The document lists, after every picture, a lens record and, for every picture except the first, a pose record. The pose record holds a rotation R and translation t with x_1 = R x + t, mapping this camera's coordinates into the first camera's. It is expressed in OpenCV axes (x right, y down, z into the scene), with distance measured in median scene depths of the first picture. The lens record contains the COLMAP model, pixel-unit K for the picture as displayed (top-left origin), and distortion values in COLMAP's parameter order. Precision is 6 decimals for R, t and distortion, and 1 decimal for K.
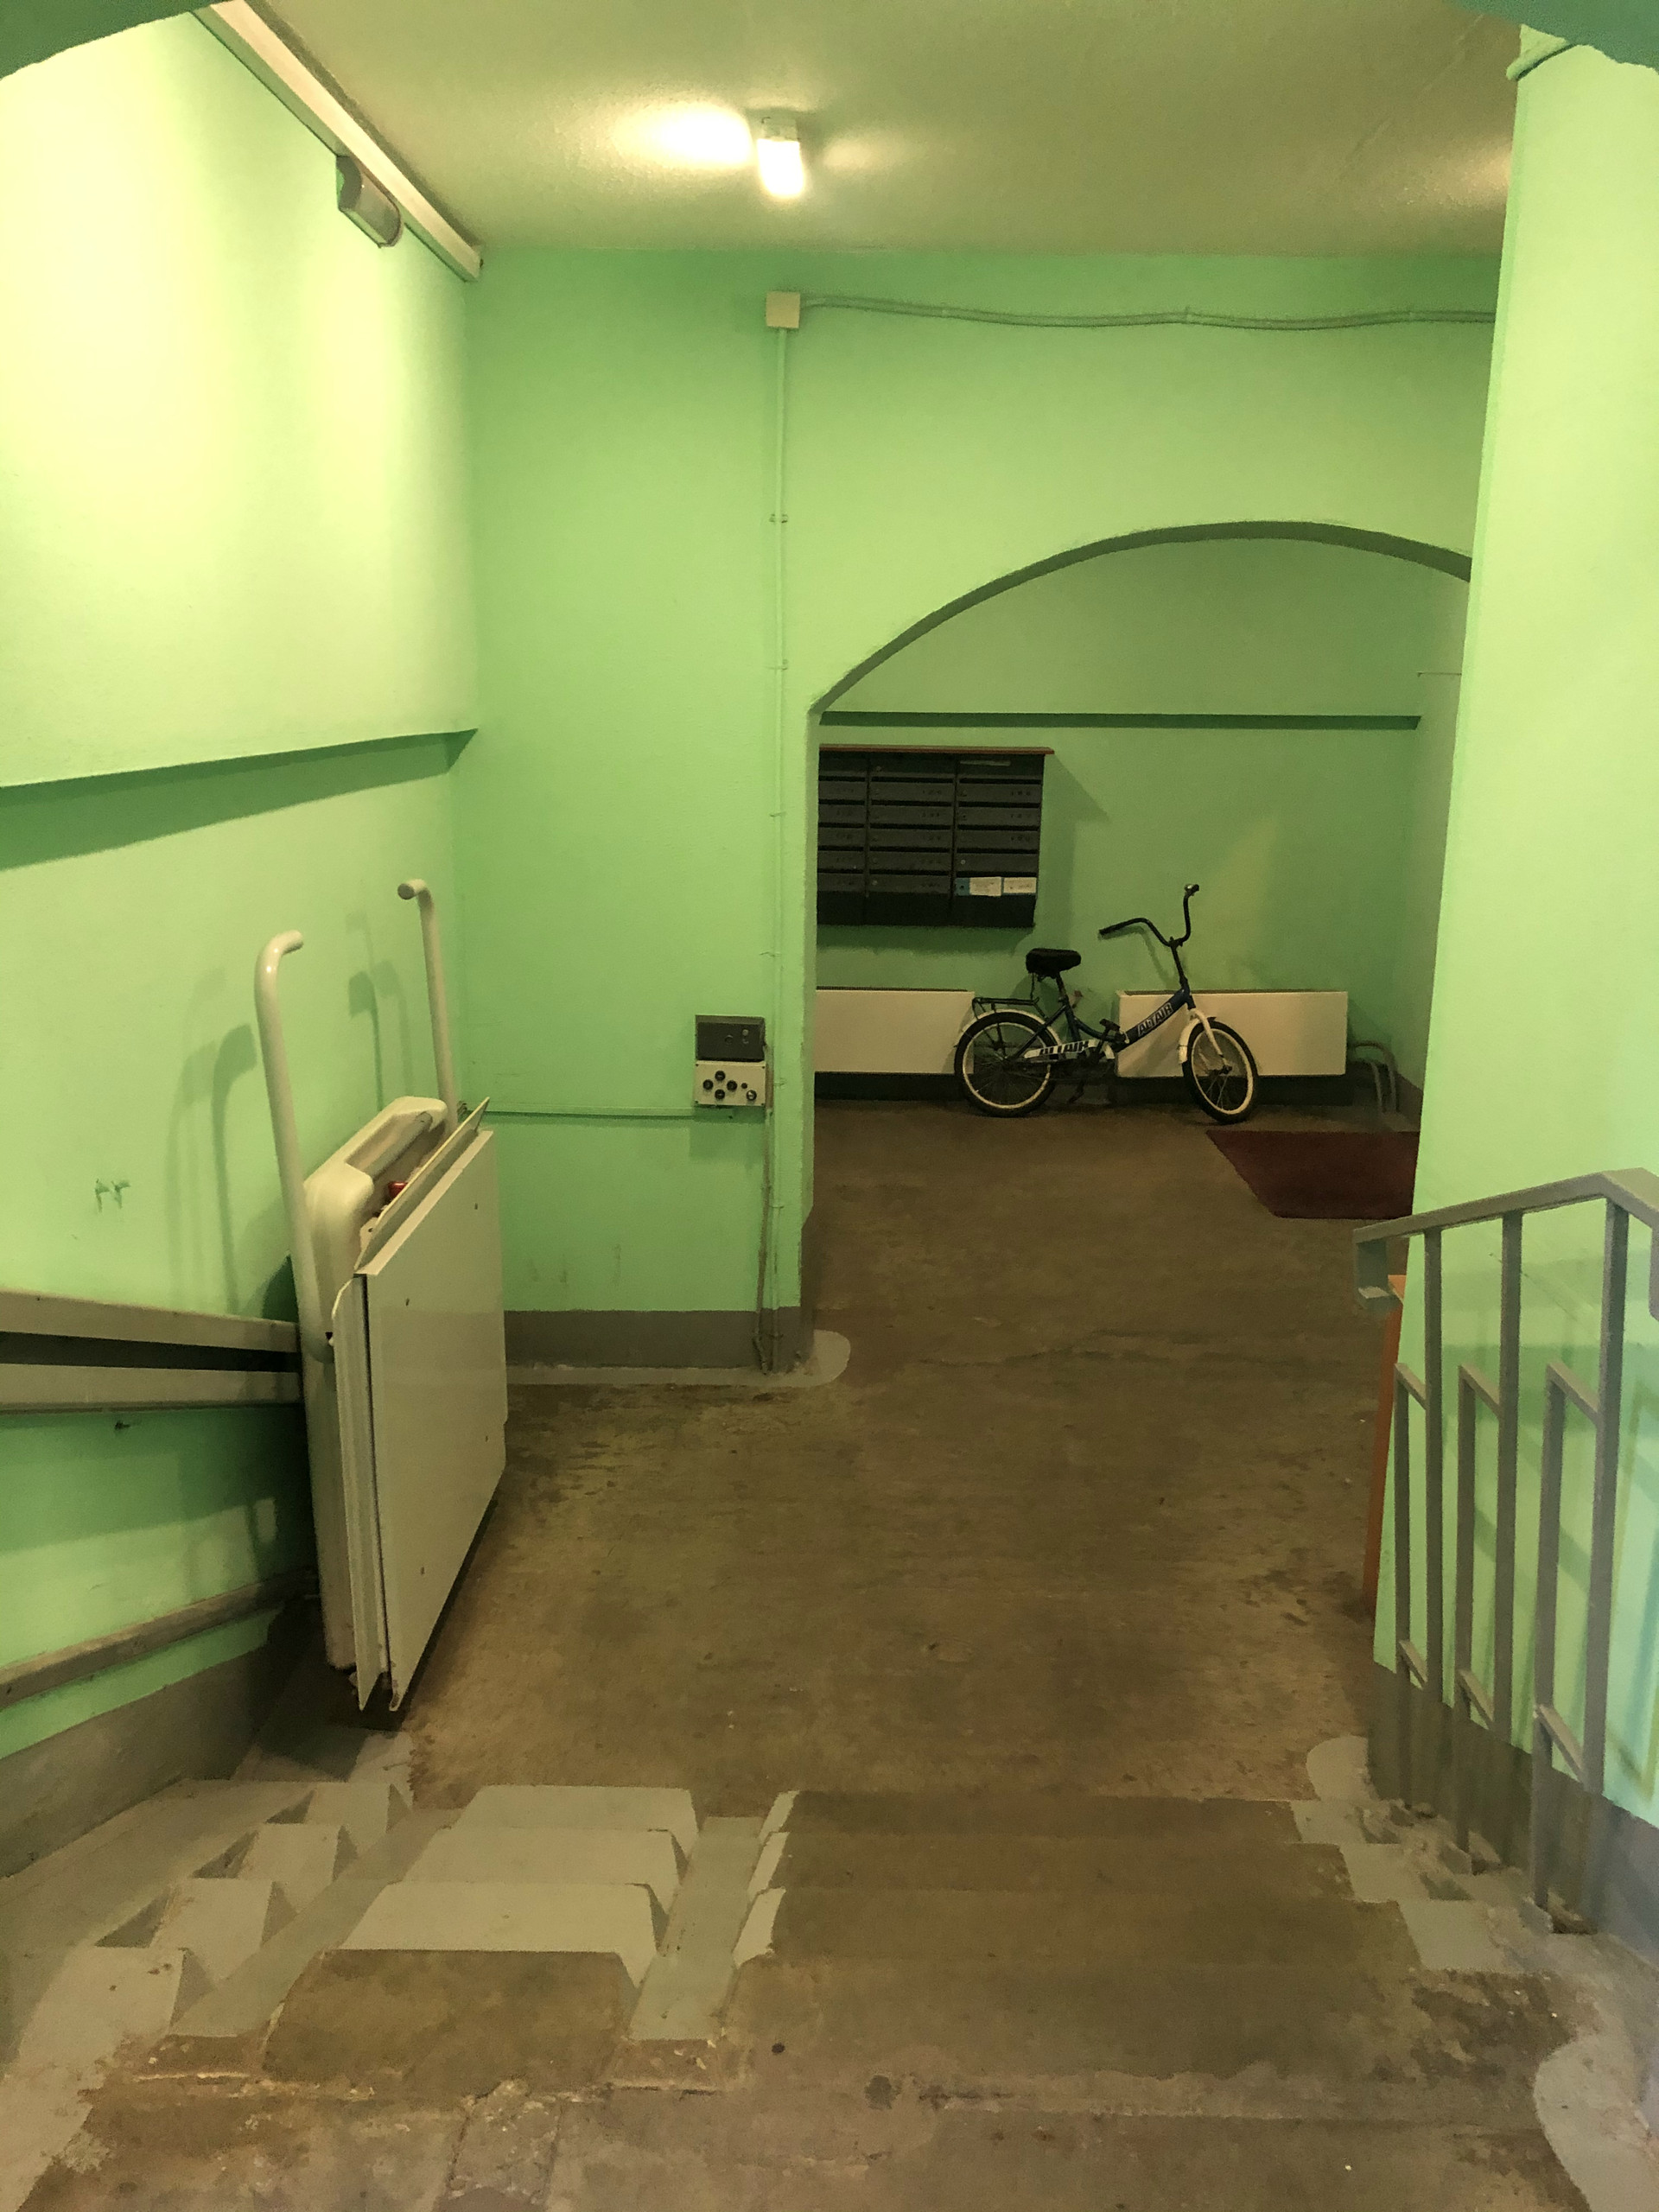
lens RADIAL K [[1794.8, 0, 829.5], [0, 1794.8, 1106.0], [0, 0, 1]] dist [-0.004995, 0.000920]
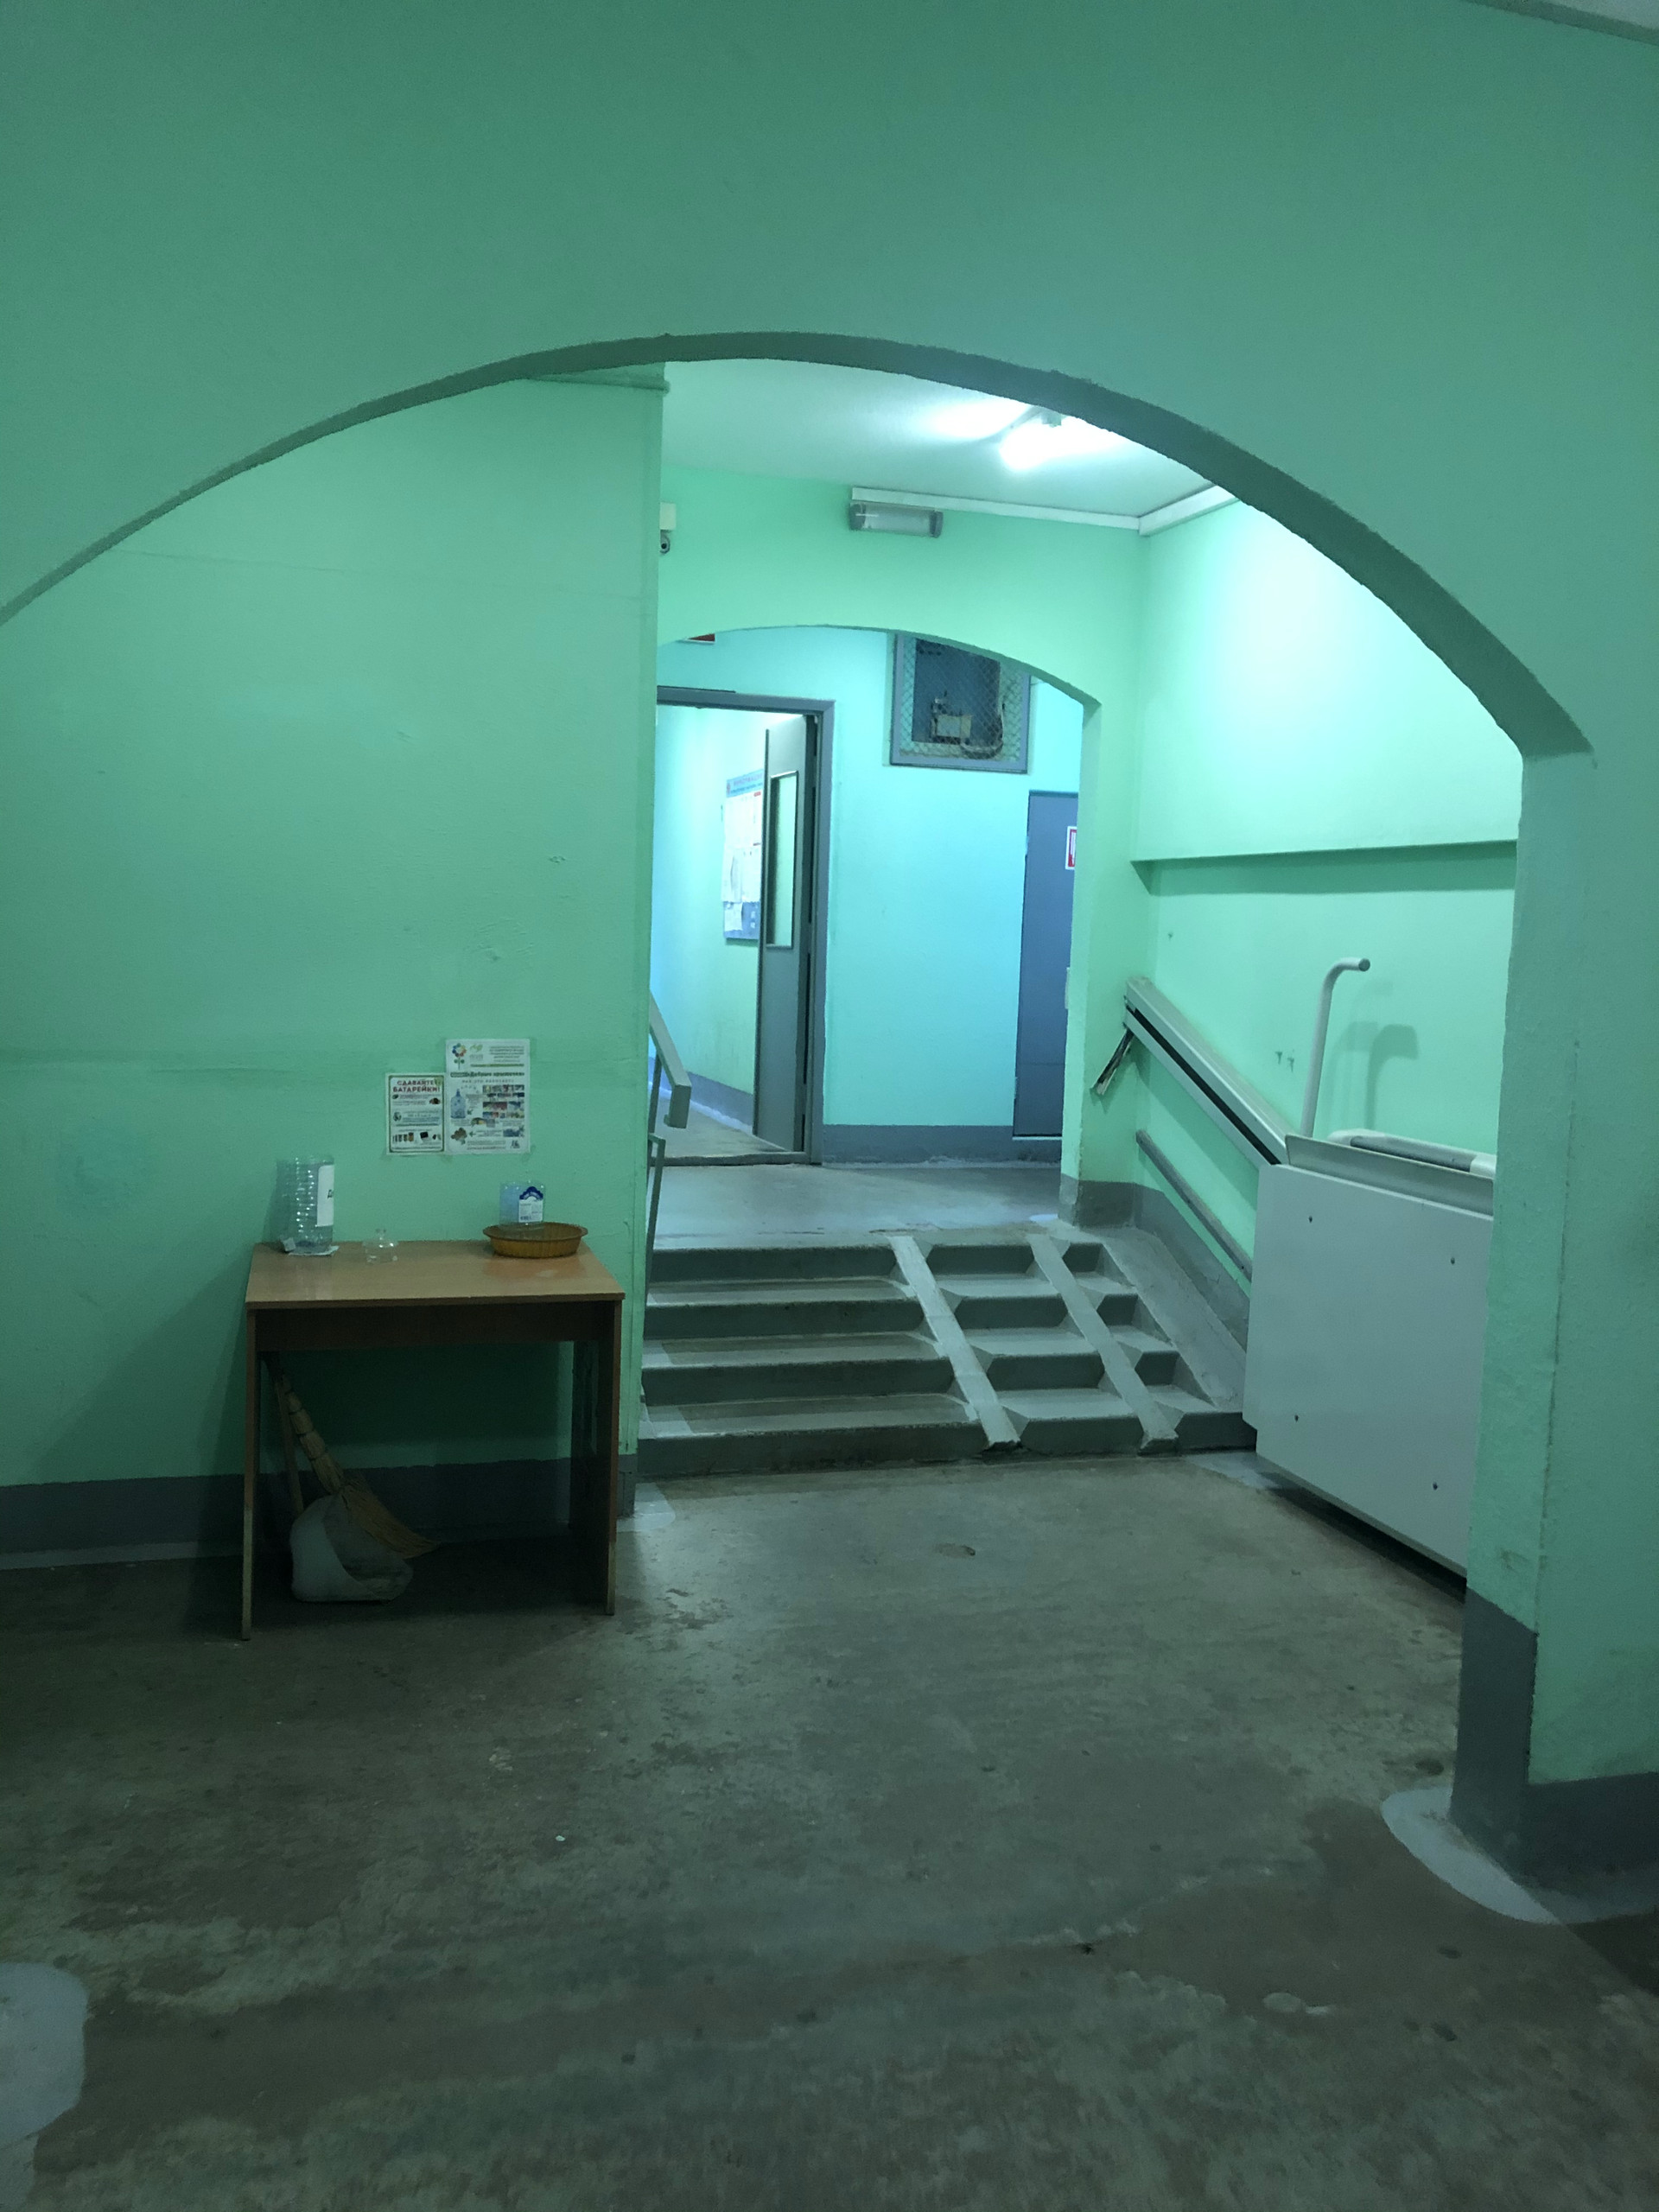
lens RADIAL K [[1794.8, 0, 829.5], [0, 1794.8, 1106.0], [0, 0, 1]] dist [-0.004995, 0.000920]
pose [[-0.951026, -0.013173, -0.308829, 0.441602], [-0.115901, 0.941398, 0.316759, -0.294675], [0.286558, 0.337040, -0.896821, 1.638207]]
